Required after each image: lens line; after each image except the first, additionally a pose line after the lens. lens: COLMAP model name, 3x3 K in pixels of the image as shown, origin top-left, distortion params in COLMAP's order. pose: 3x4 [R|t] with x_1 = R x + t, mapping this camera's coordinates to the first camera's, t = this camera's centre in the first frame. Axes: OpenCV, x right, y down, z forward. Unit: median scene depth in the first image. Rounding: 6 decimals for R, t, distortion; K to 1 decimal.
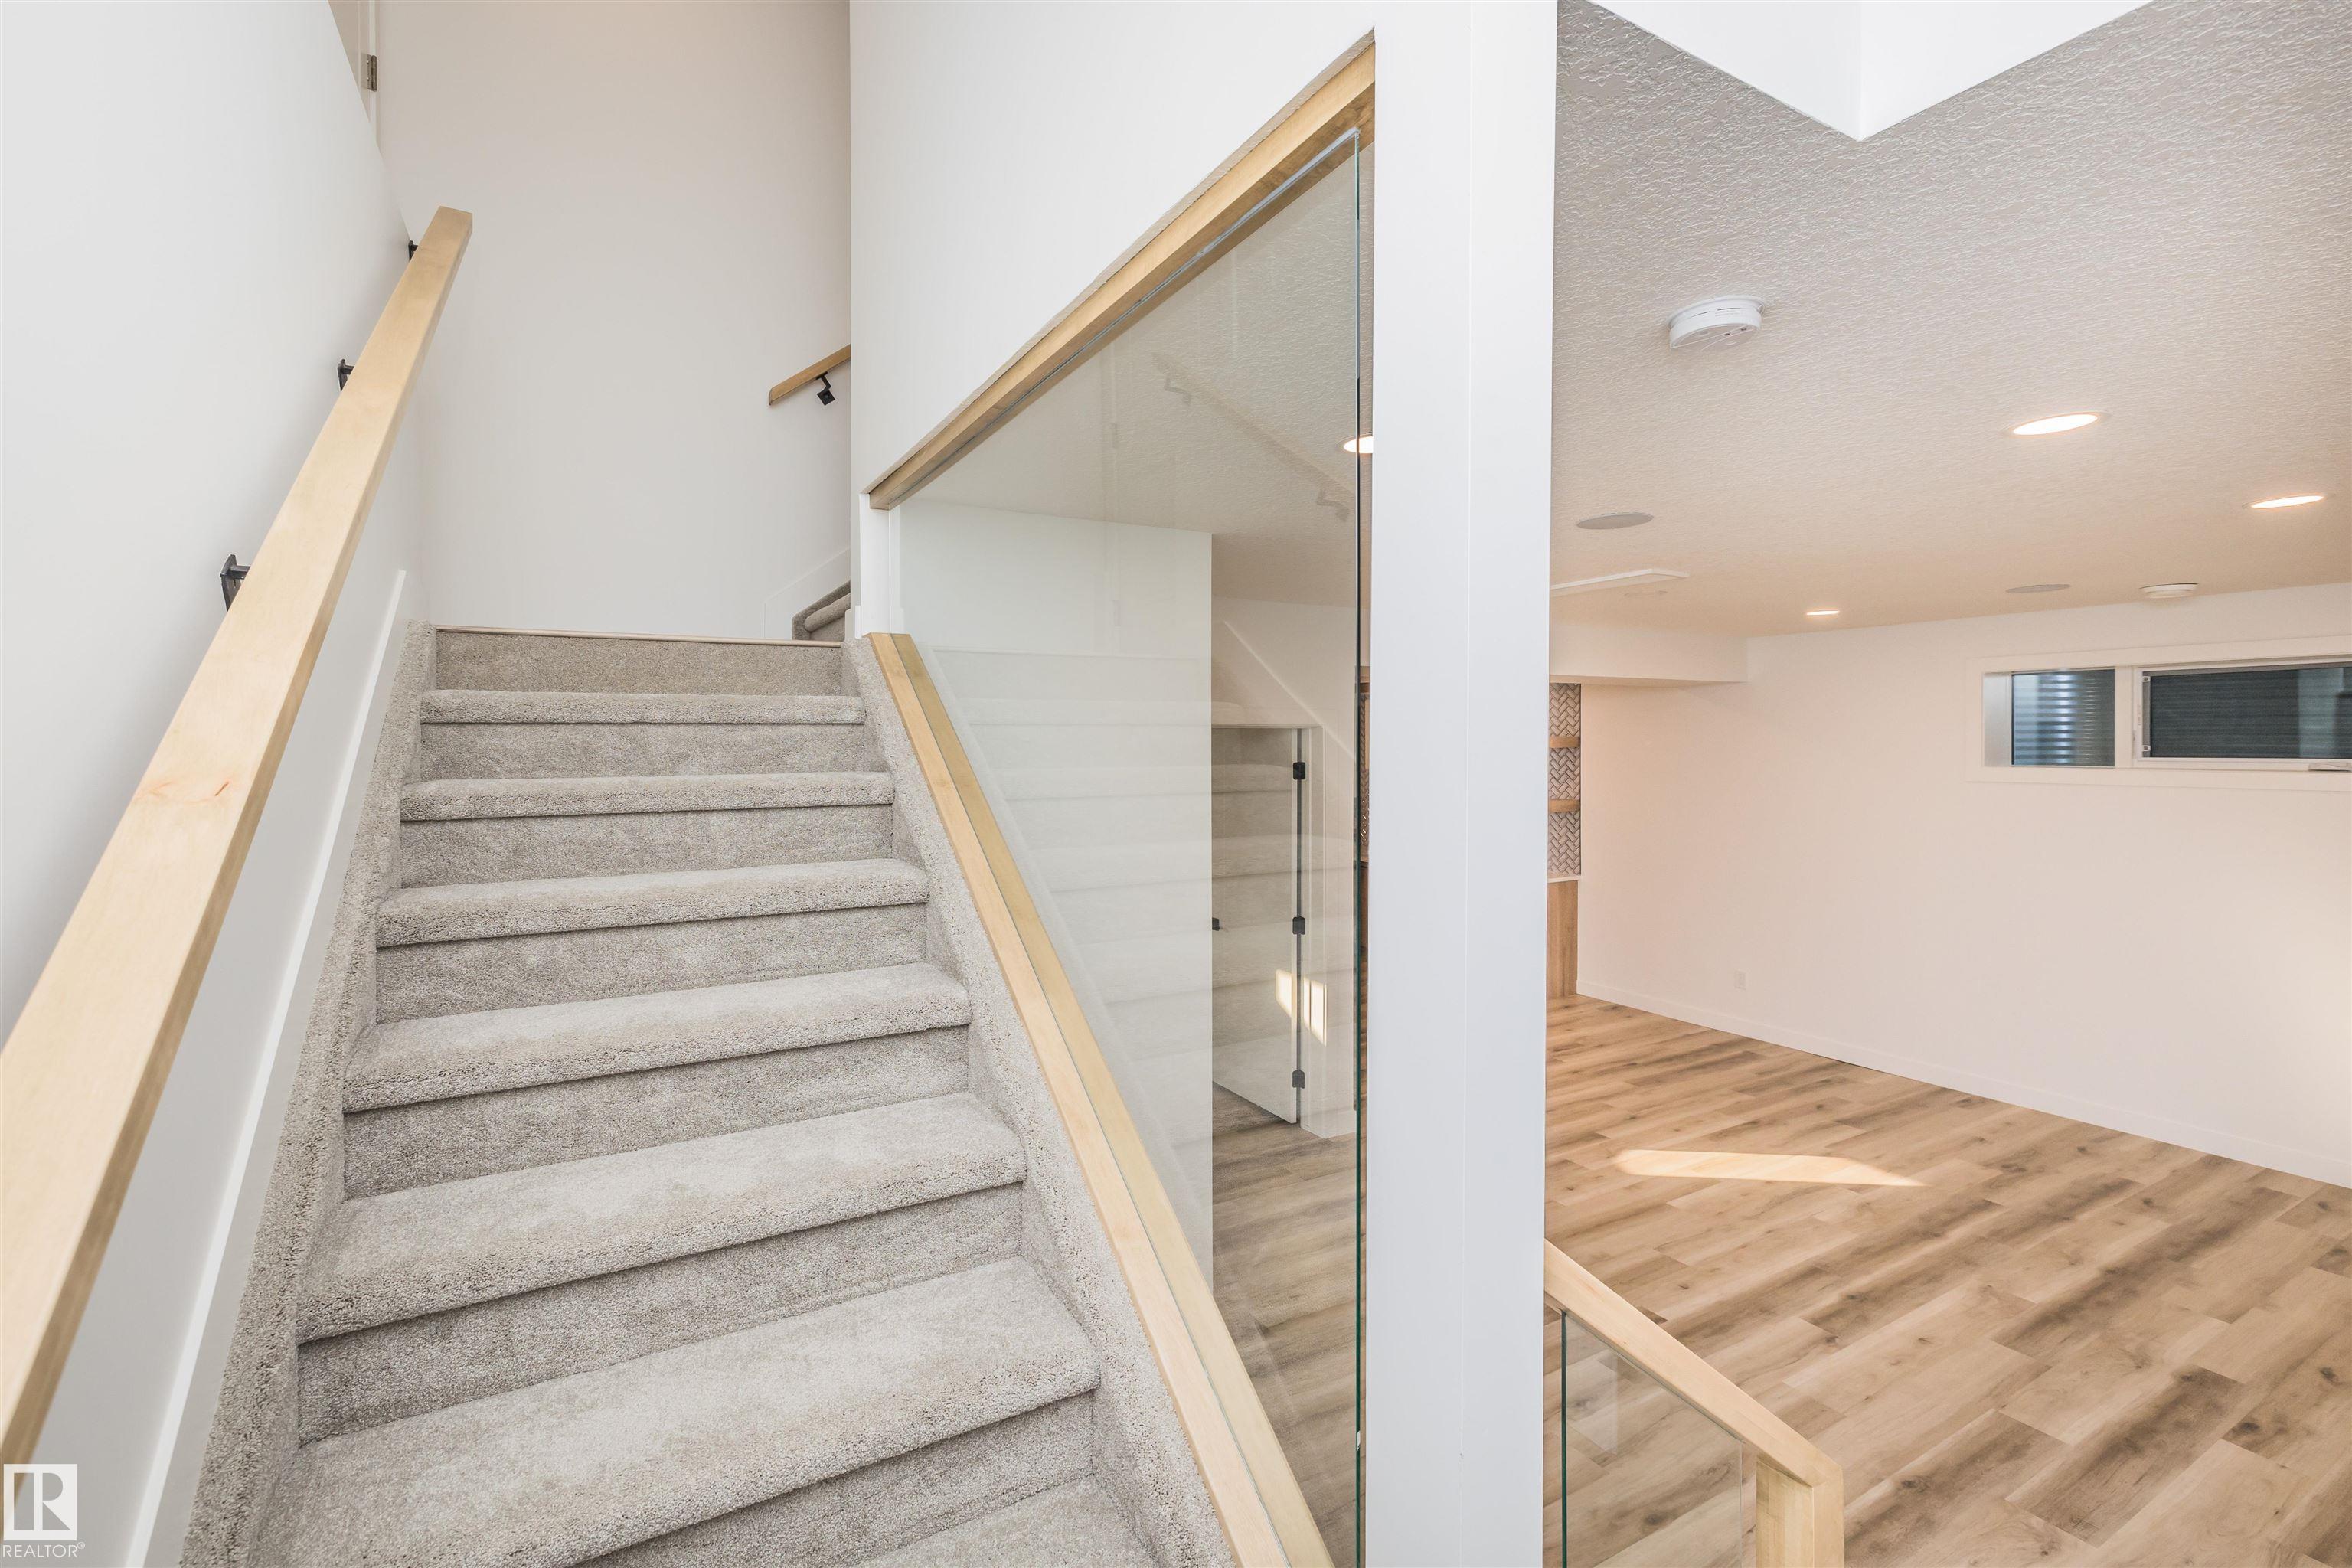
lens RADIAL K [[994.9, 0, 1168.3], [0, 994.9, 766.2], [0, 0, 1]] dist [0.004080, -0.000005]
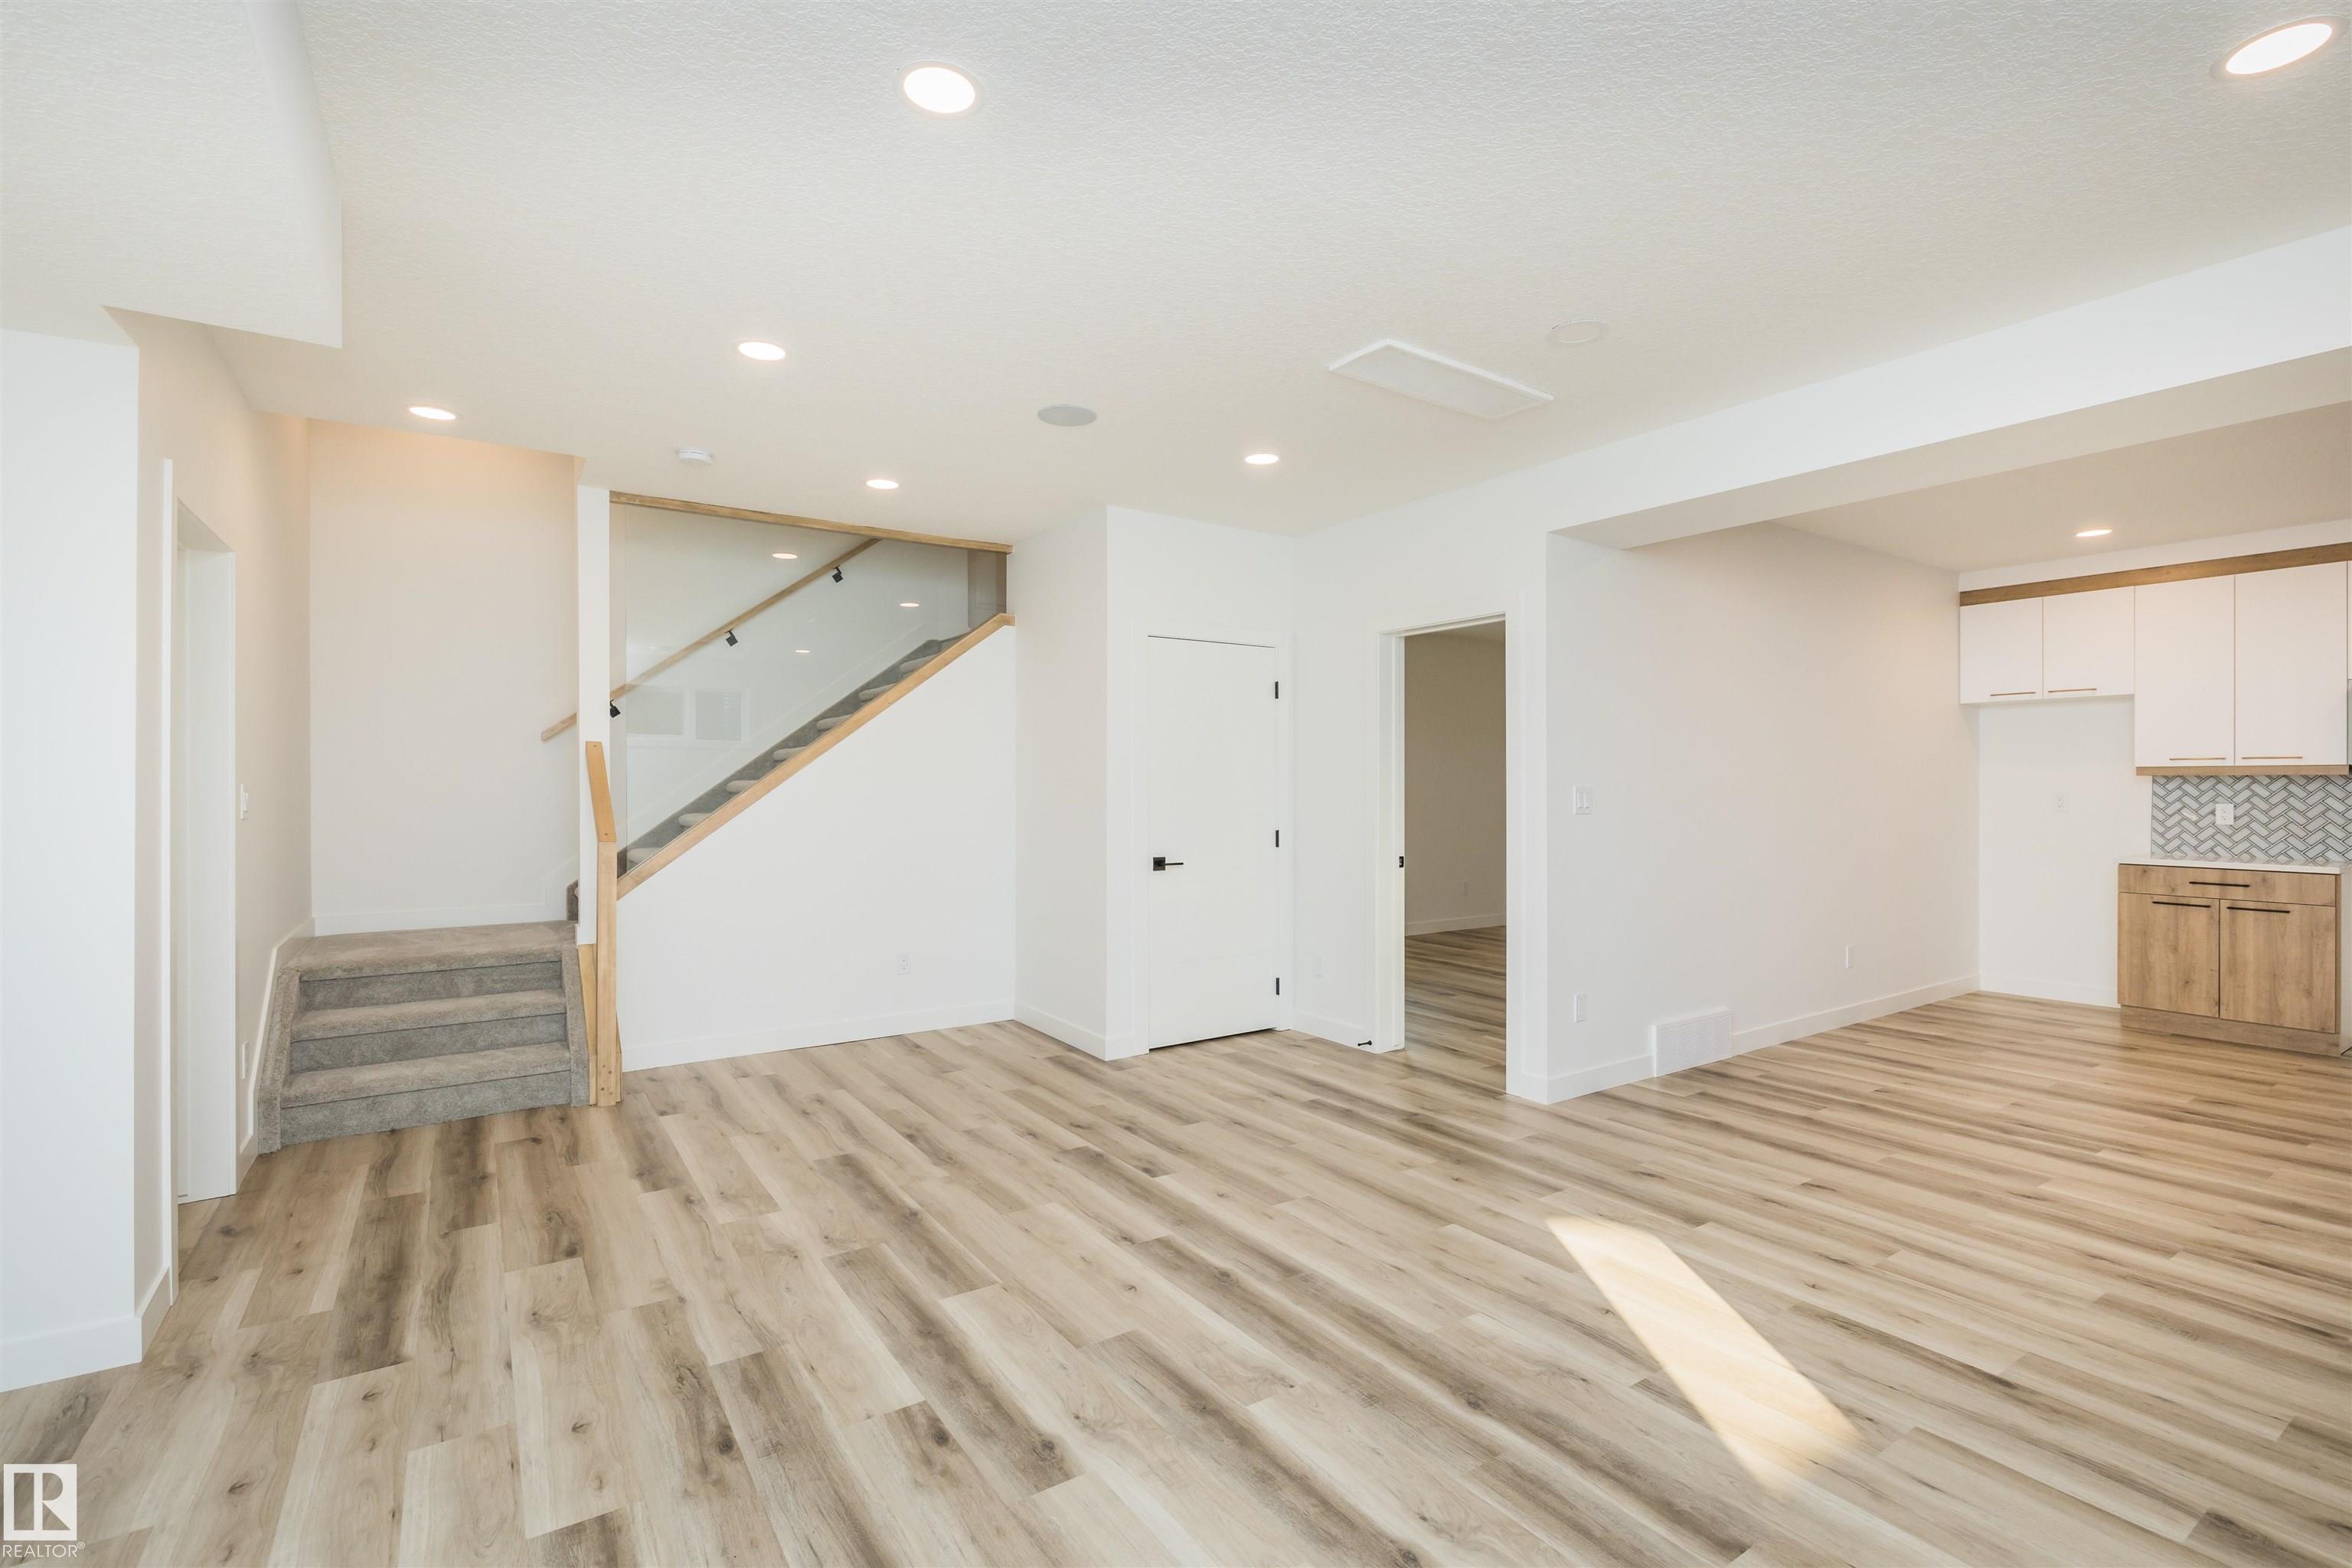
lens RADIAL K [[1084.6, 0, 1185.4], [0, 1084.6, 776.3], [0, 0, 1]] dist [0.002629, 0.001646]
pose [[0.083860, -0.010993, -0.996417, 1.294971], [-0.019884, 0.999722, -0.012703, 0.138454], [0.996279, 0.020878, 0.083618, 0.762924]]
